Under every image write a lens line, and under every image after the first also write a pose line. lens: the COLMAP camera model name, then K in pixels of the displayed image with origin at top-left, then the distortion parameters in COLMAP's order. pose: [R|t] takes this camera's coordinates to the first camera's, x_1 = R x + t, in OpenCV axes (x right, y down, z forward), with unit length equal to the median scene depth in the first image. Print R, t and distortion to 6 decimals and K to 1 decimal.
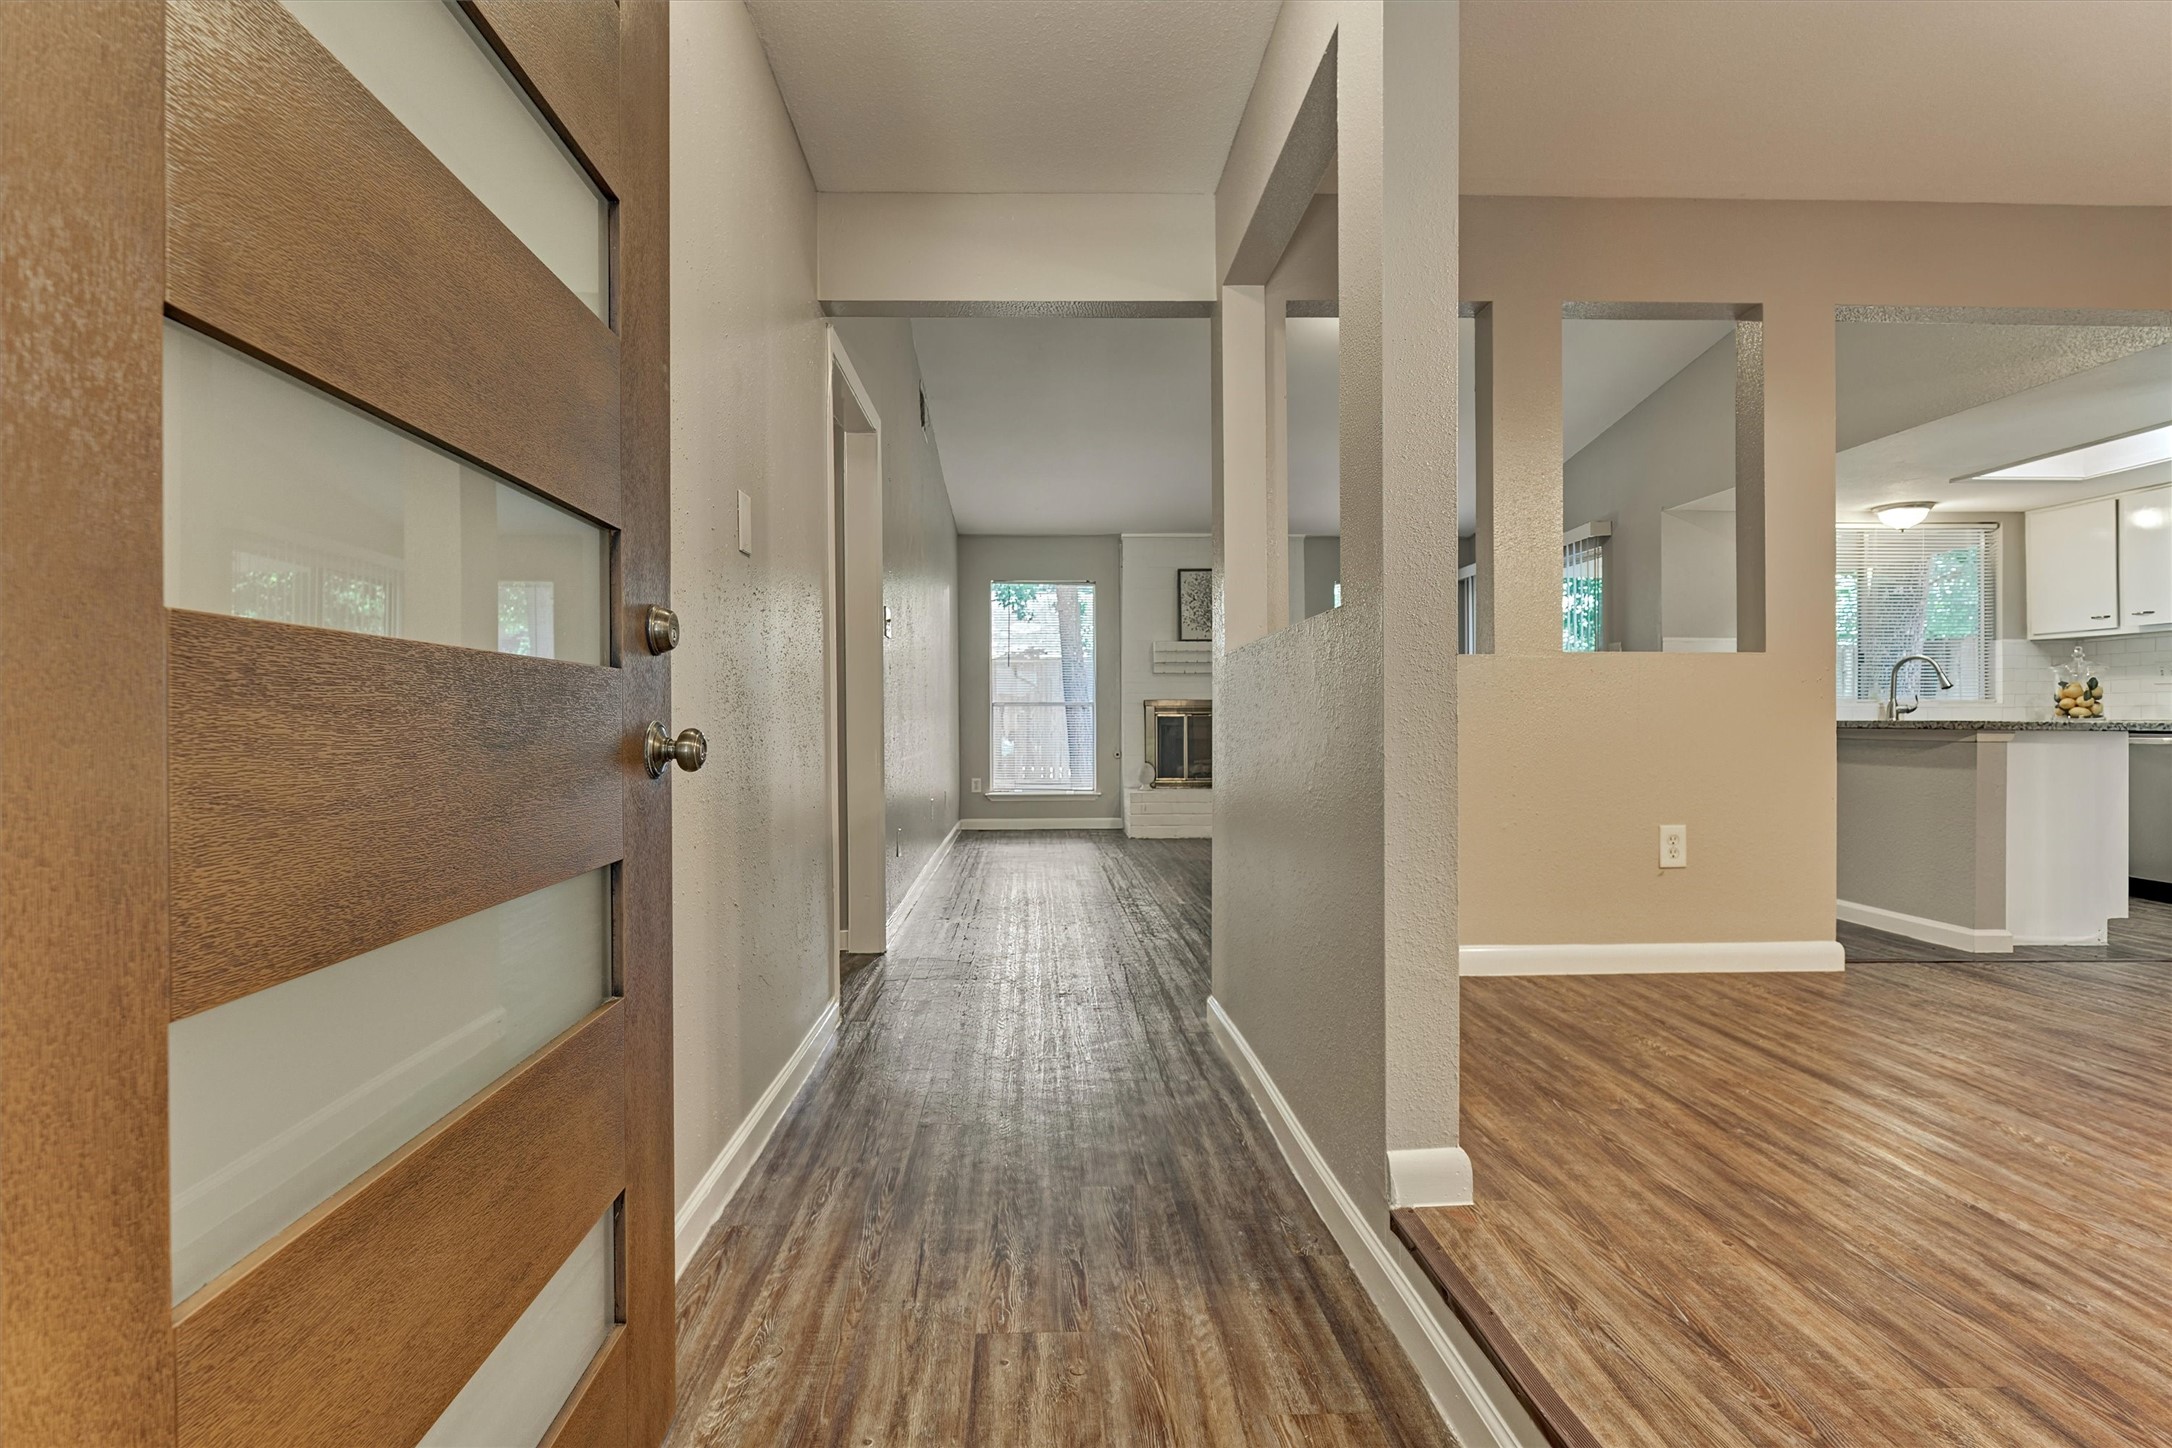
lens RADIAL K [[988.8, 0, 1047.9], [0, 988.8, 720.1], [0, 0, 1]] dist [-0.003546, 0.000637]
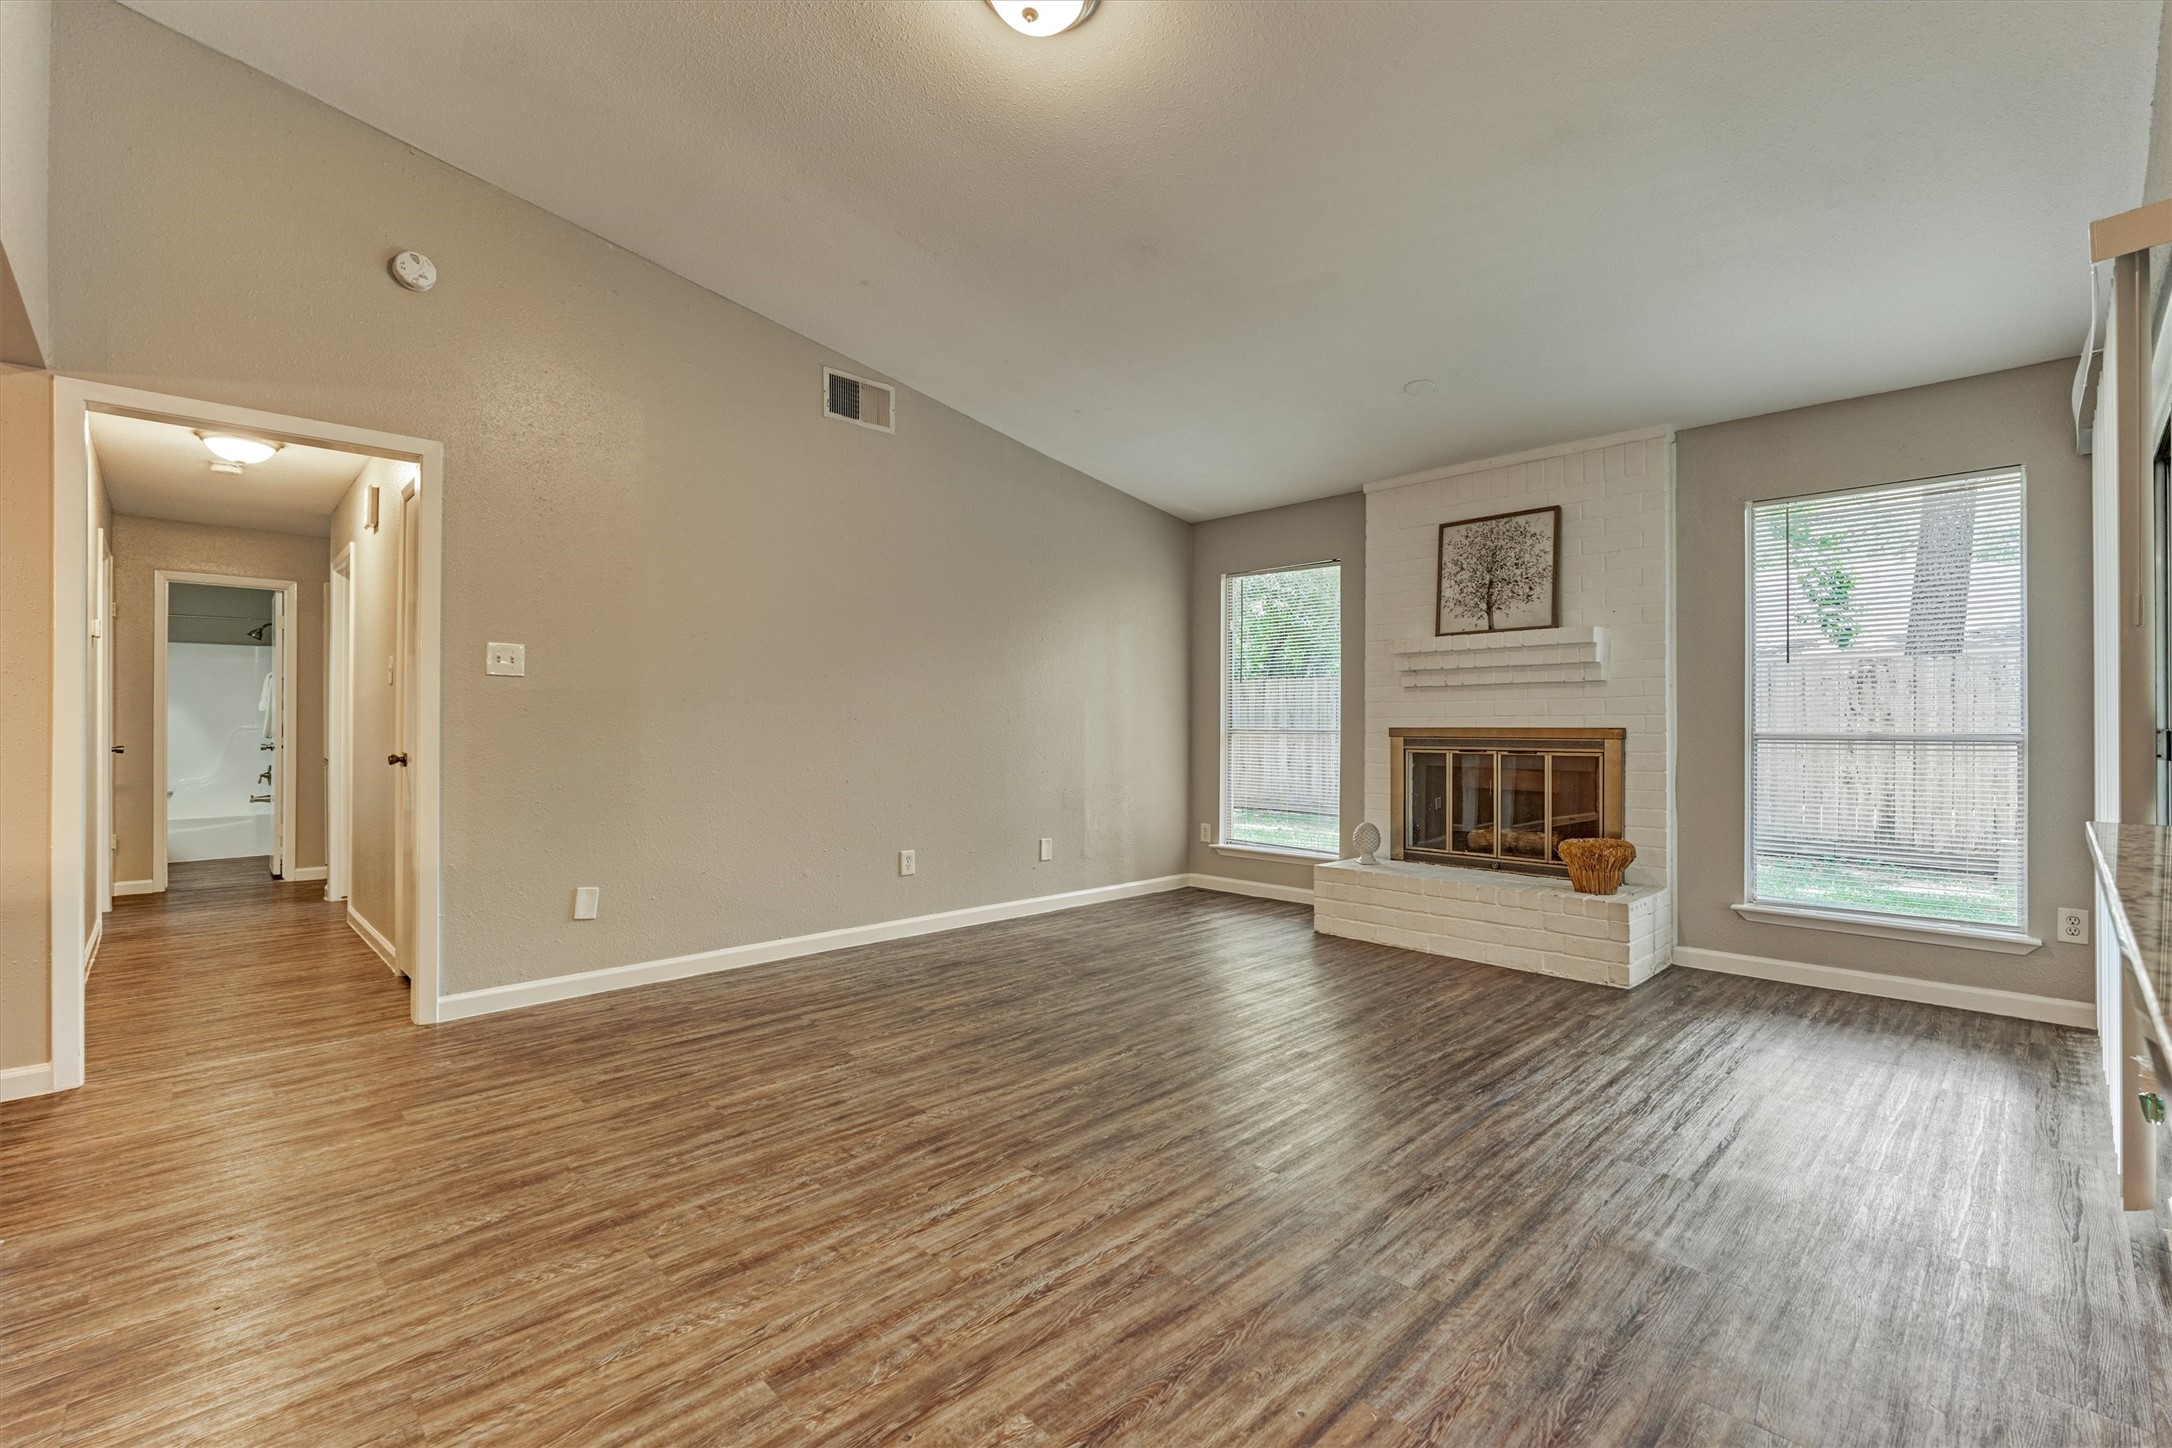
lens RADIAL K [[958.9, 0, 1090.3], [0, 958.9, 728.5], [0, 0, 1]] dist [-0.002845, 0.000353]
pose [[0.677331, 0.004741, -0.735663, 1.553282], [-0.003376, 0.999989, 0.003337, -0.074895], [0.735671, 0.000223, 0.677339, 1.452109]]
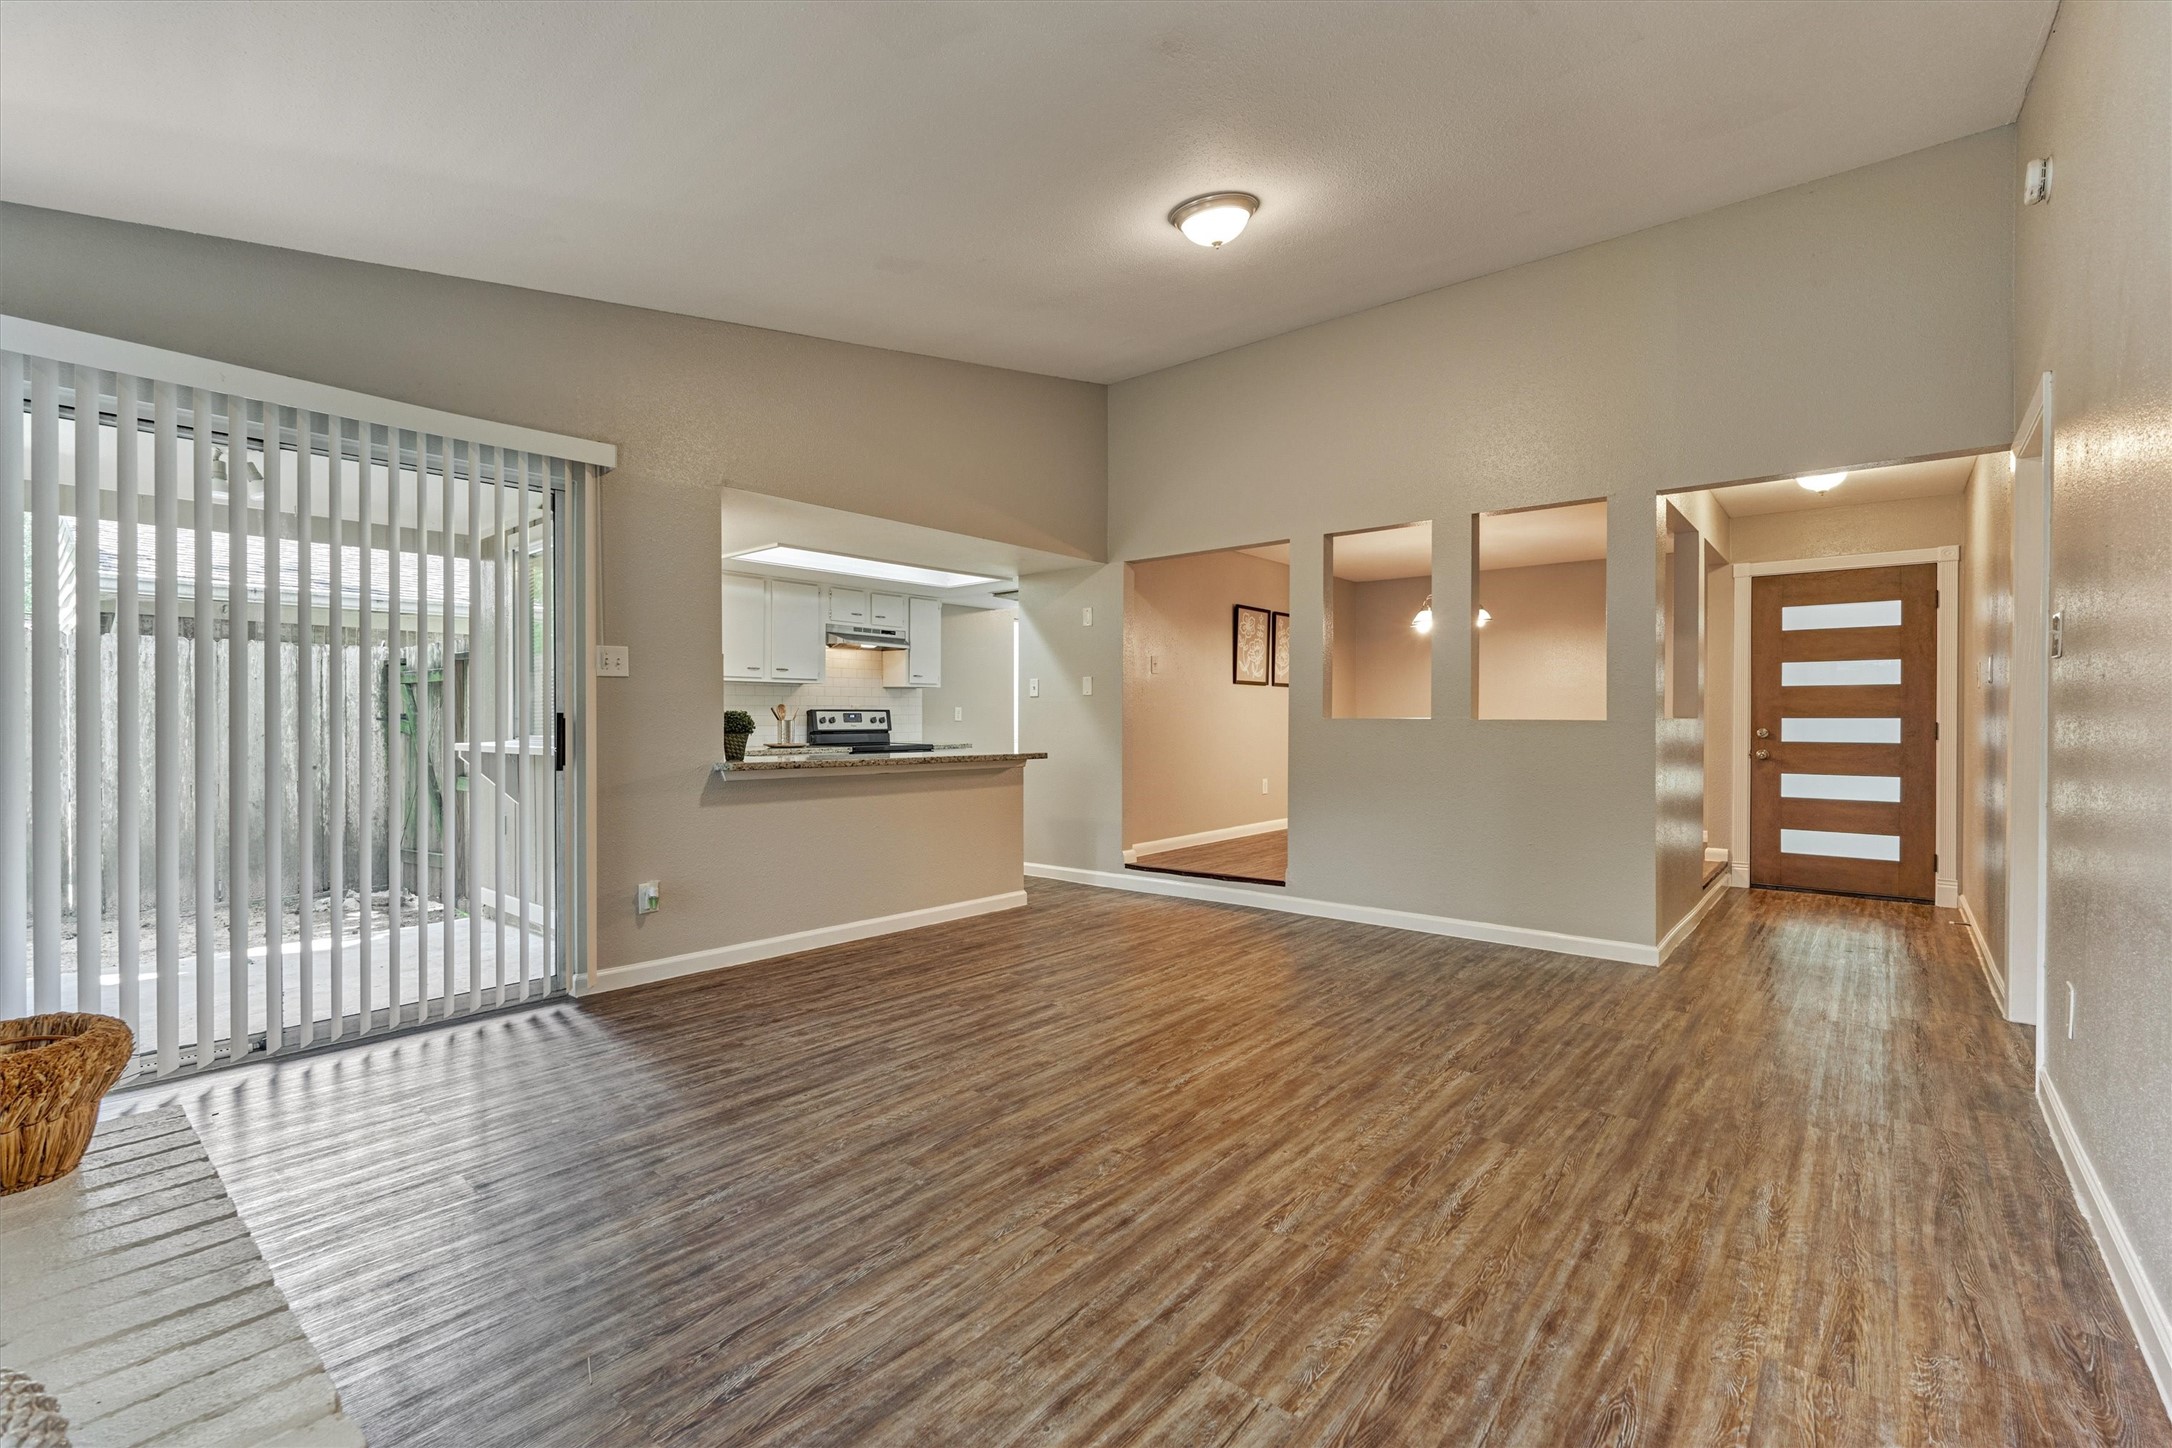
lens RADIAL K [[951.2, 0, 1088.6], [0, 951.2, 730.1], [0, 0, 1]] dist [-0.001009, -0.000063]
pose [[-0.745557, -0.003913, 0.666431, -0.177010], [-0.000045, 0.999983, 0.005821, -0.073843], [-0.666442, 0.004310, -0.745544, 3.445972]]
